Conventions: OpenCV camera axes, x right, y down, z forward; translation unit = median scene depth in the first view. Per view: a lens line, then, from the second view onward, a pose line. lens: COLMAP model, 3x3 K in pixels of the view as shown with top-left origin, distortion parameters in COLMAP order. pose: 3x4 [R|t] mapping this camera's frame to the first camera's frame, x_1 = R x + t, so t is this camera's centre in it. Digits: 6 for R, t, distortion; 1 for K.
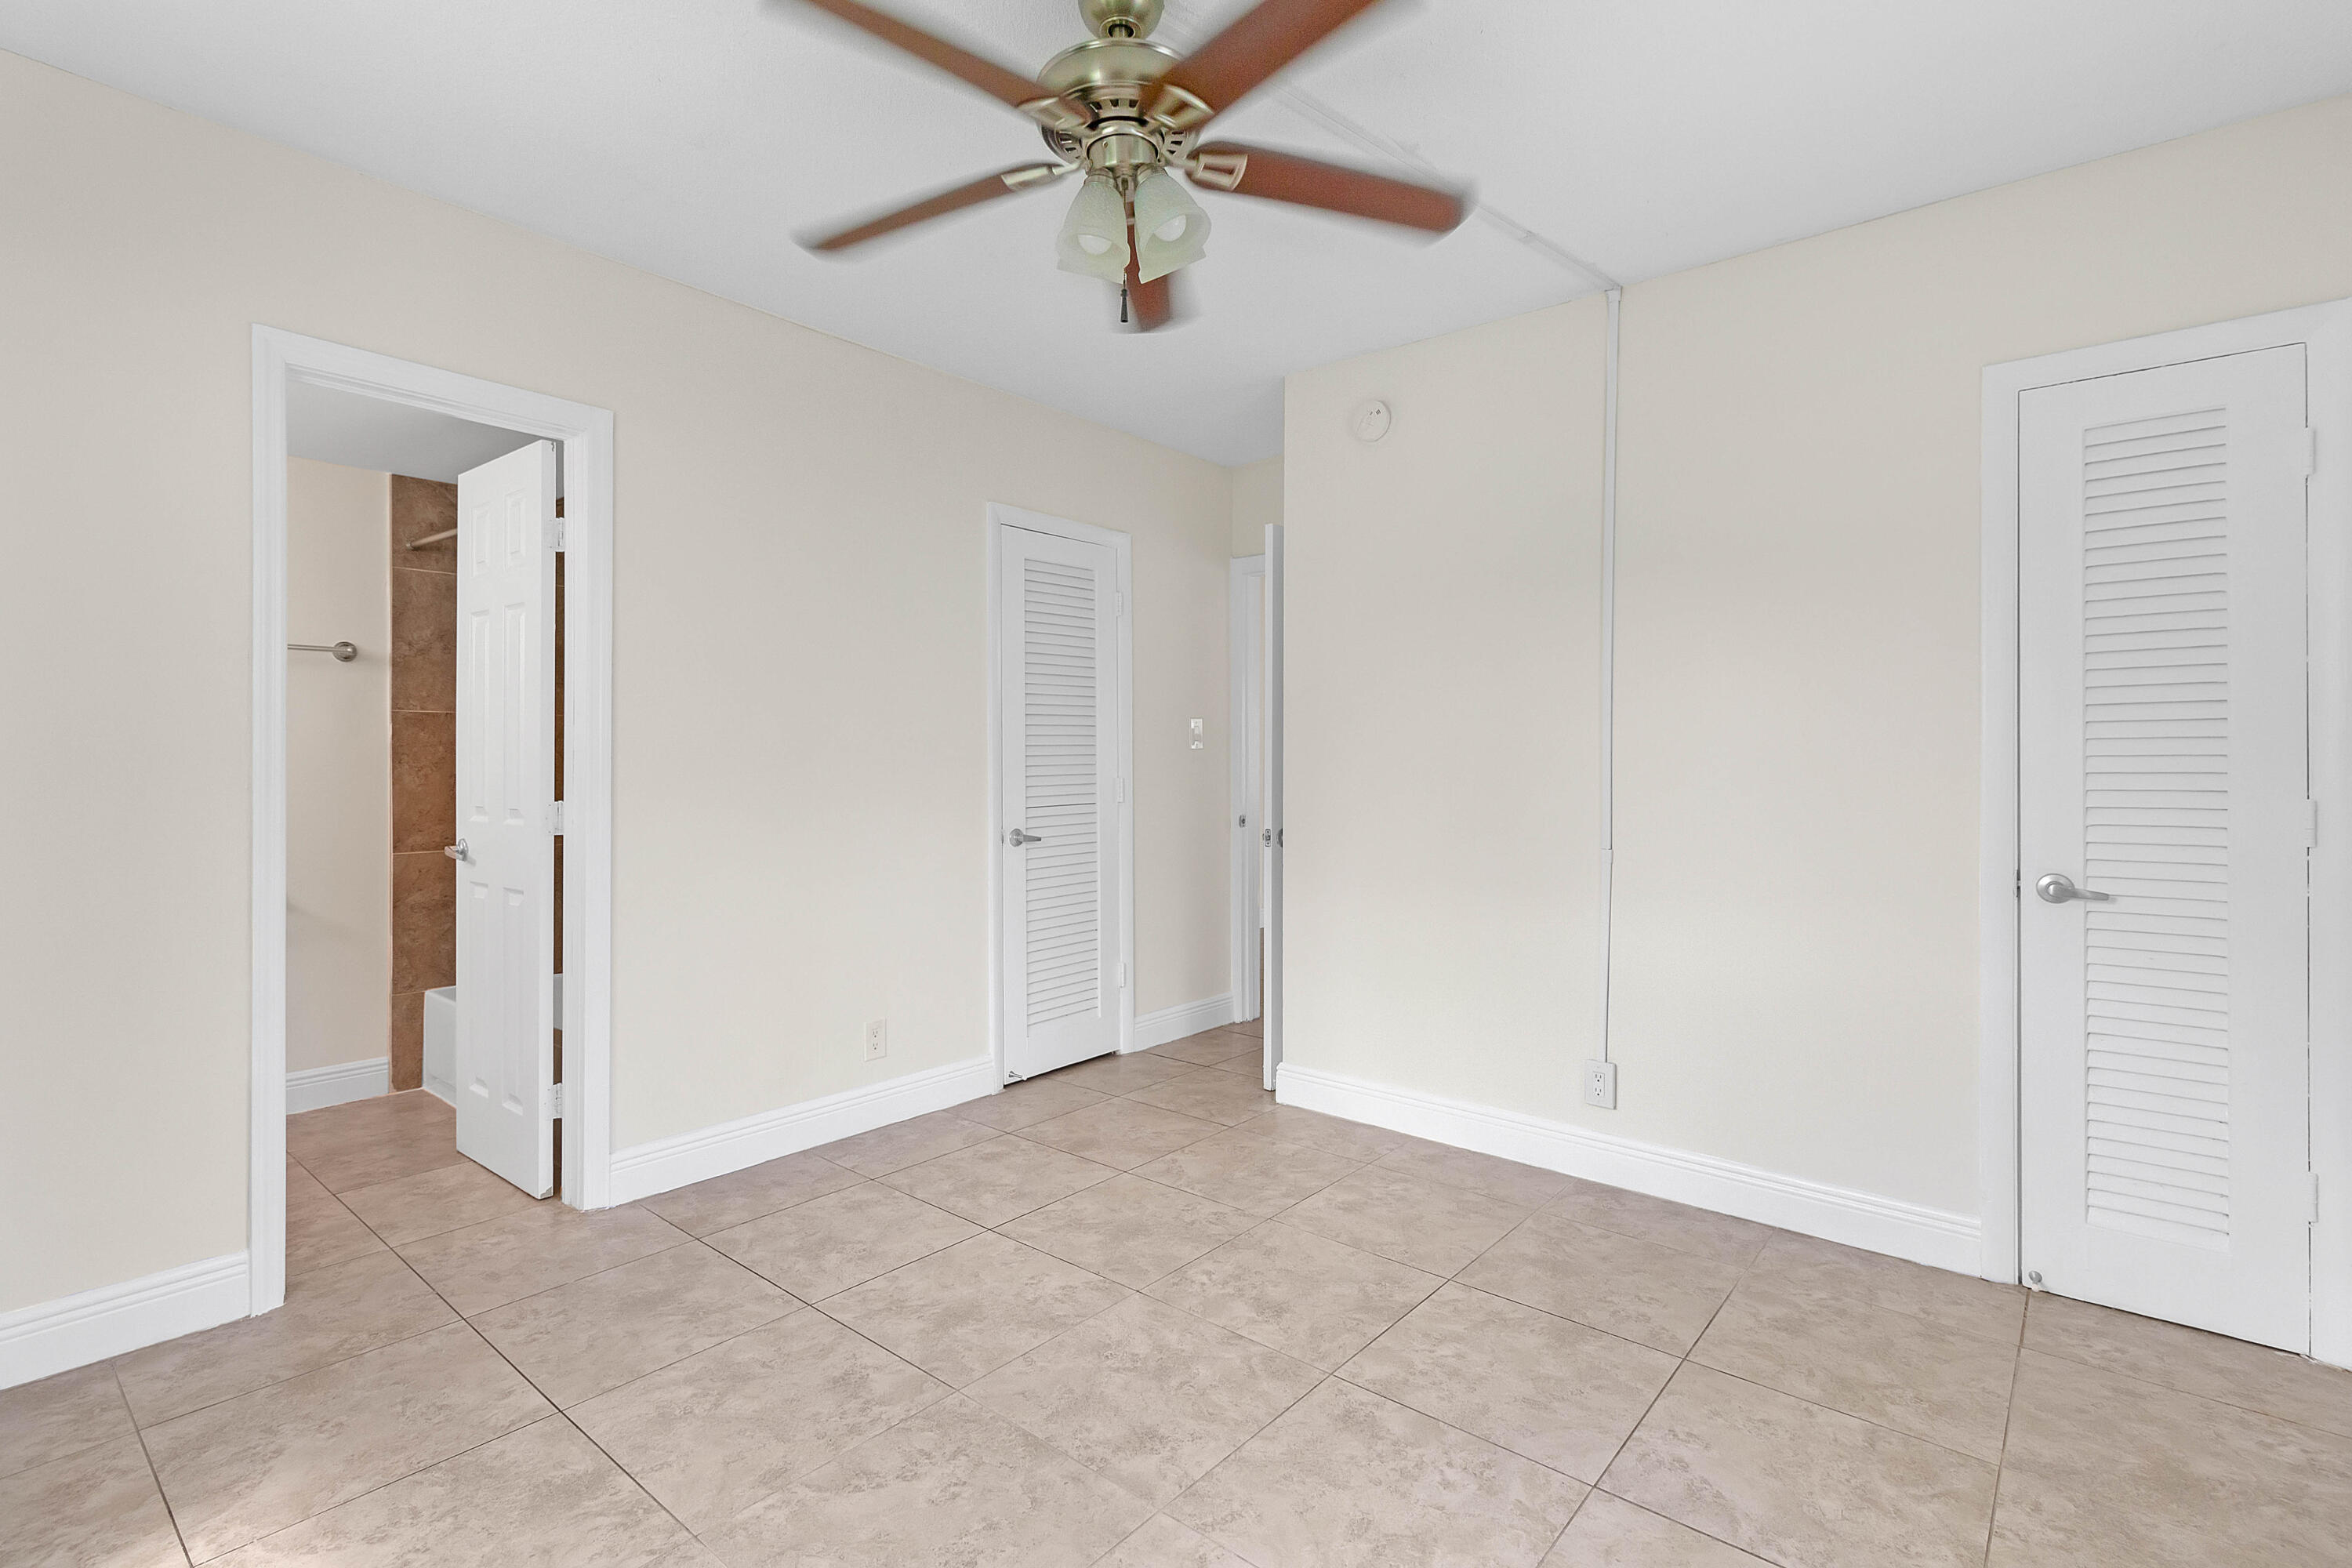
lens RADIAL K [[1109.1, 0, 1181.2], [0, 1109.1, 749.1], [0, 0, 1]] dist [0.006320, -0.000077]
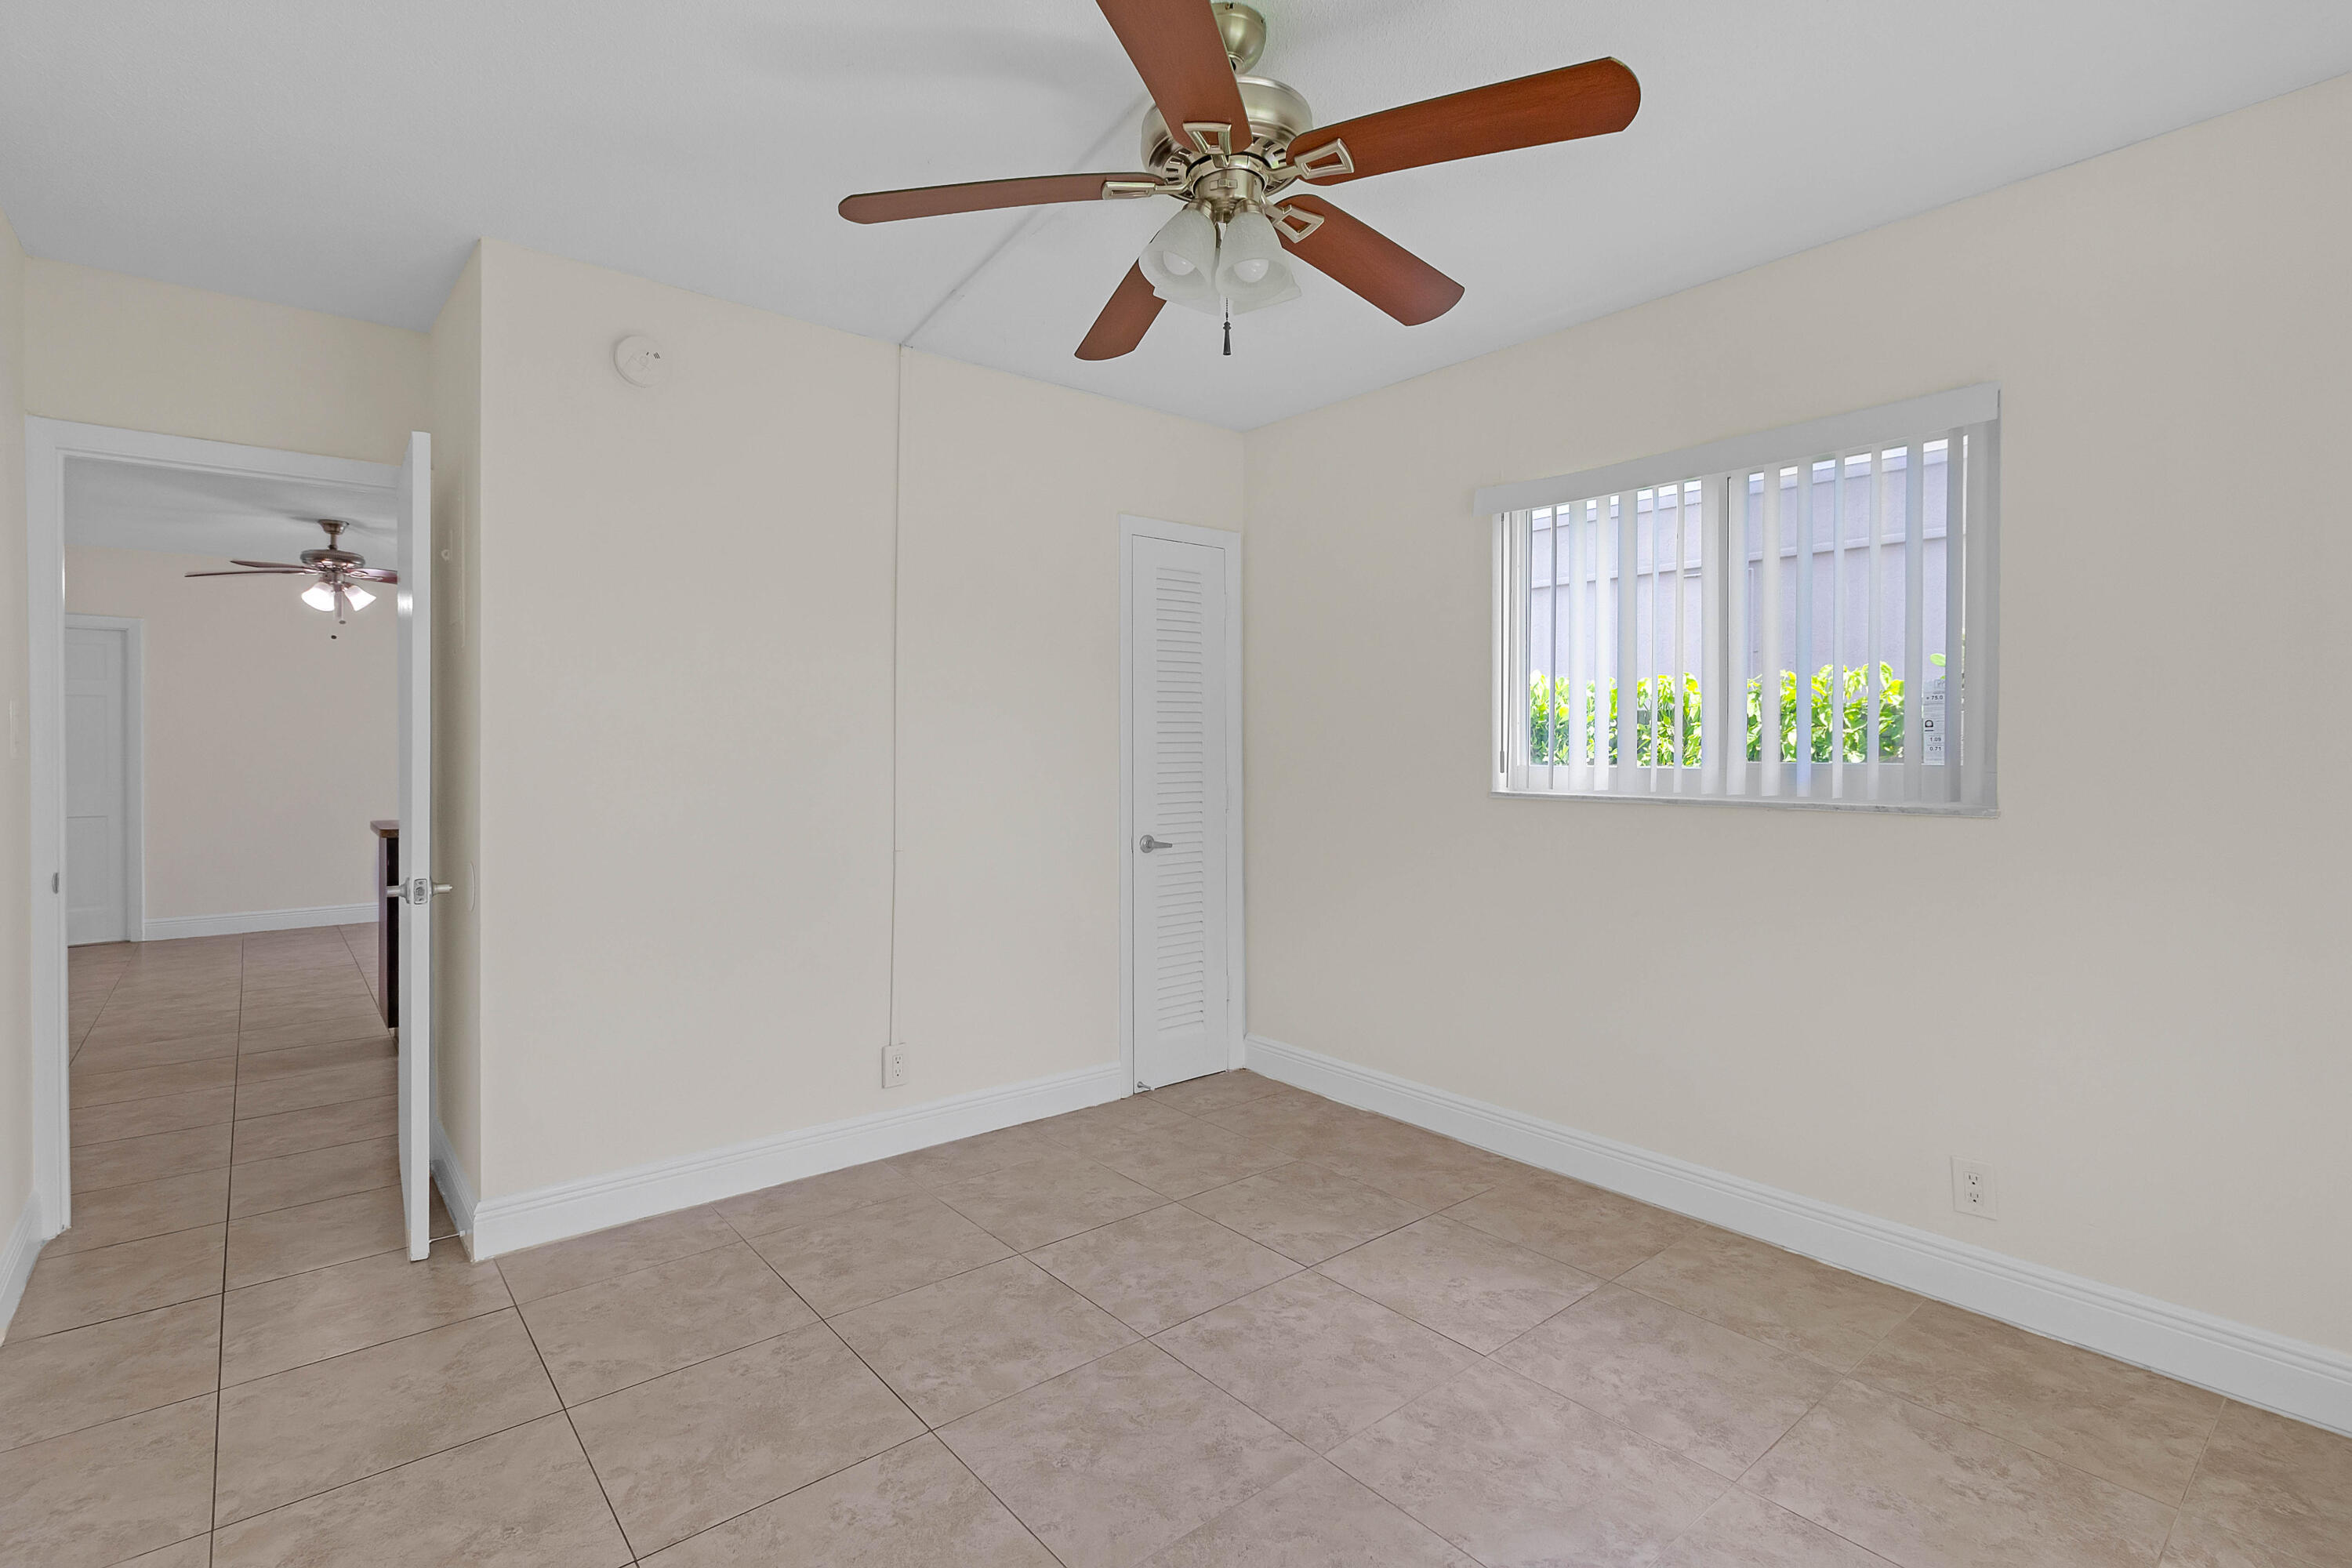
lens RADIAL K [[1109.1, 0, 1181.2], [0, 1109.1, 749.1], [0, 0, 1]] dist [0.006320, -0.000077]
pose [[0.169840, -0.003298, 0.985466, -0.834170], [-0.010472, 0.999932, 0.005151, -0.022258], [-0.985416, -0.011195, 0.169794, 0.698704]]
